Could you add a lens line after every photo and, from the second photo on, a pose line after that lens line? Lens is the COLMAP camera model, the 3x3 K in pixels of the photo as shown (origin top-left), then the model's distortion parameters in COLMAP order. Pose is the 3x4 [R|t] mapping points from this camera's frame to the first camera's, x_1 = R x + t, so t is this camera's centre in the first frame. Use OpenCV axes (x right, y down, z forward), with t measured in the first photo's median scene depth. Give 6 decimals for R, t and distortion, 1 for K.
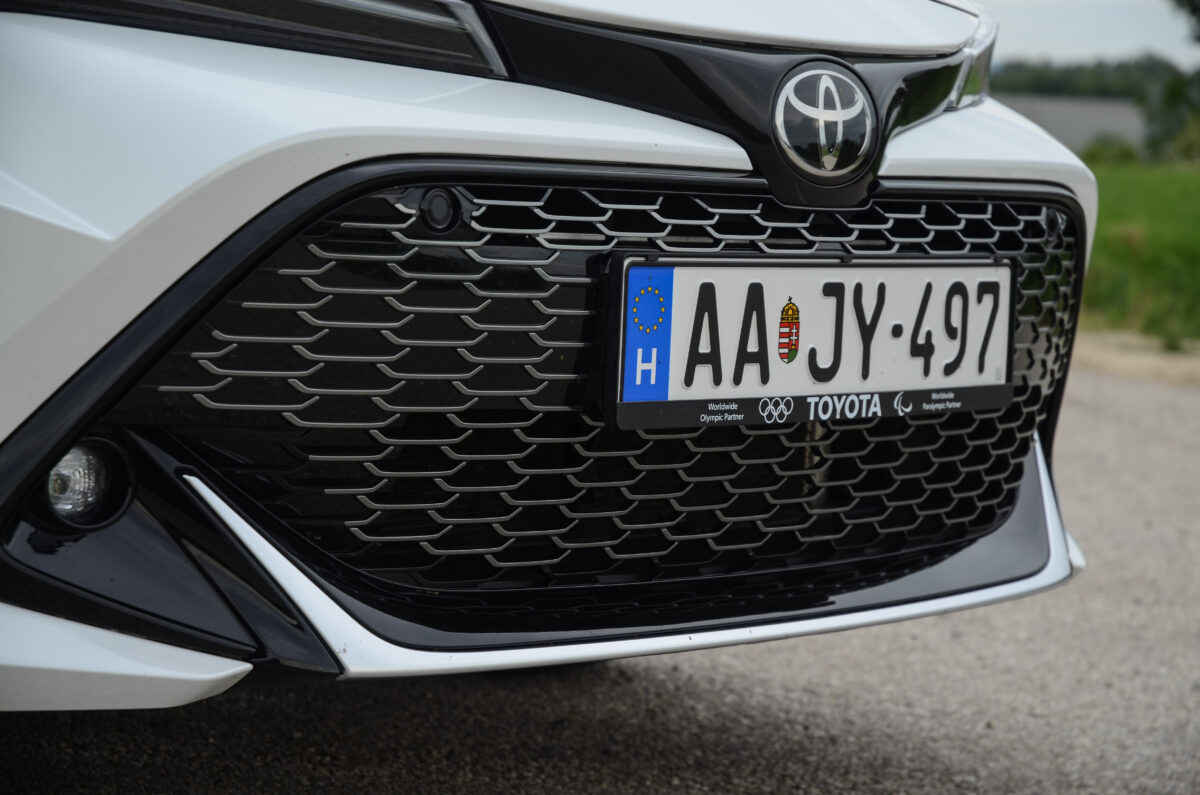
lens RADIAL K [[3160.2, 0, 598.9], [0, 3160.2, 393.7], [0, 0, 1]] dist [0.393809, 0.000000]
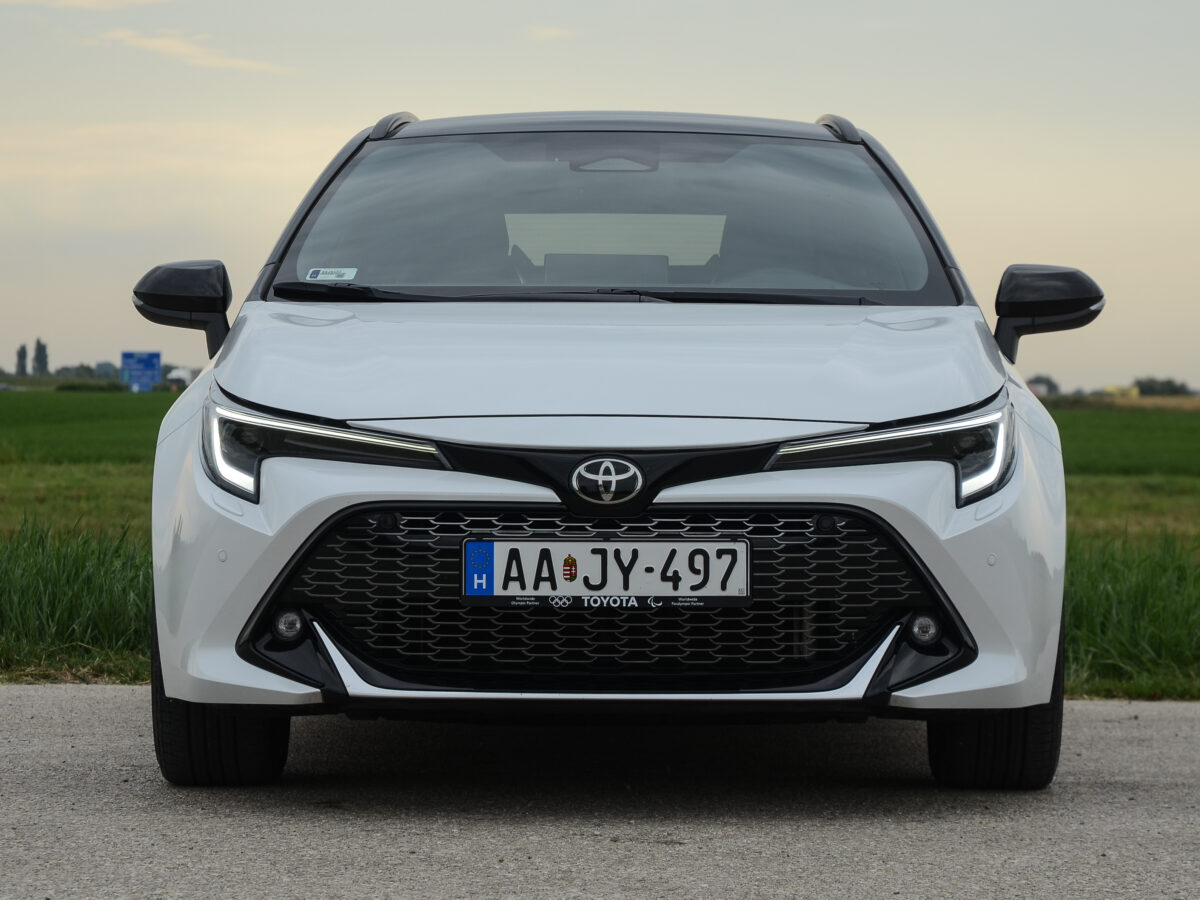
lens RADIAL K [[5620.8, 0, 600.1], [0, 5620.8, 448.3], [0, 0, 1]] dist [0.118394, 0.000000]
pose [[0.629372, -0.048515, -0.775588, 3.390092], [-0.032153, 0.995569, -0.088367, 0.265737], [0.776439, 0.080553, 0.625023, -1.653193]]
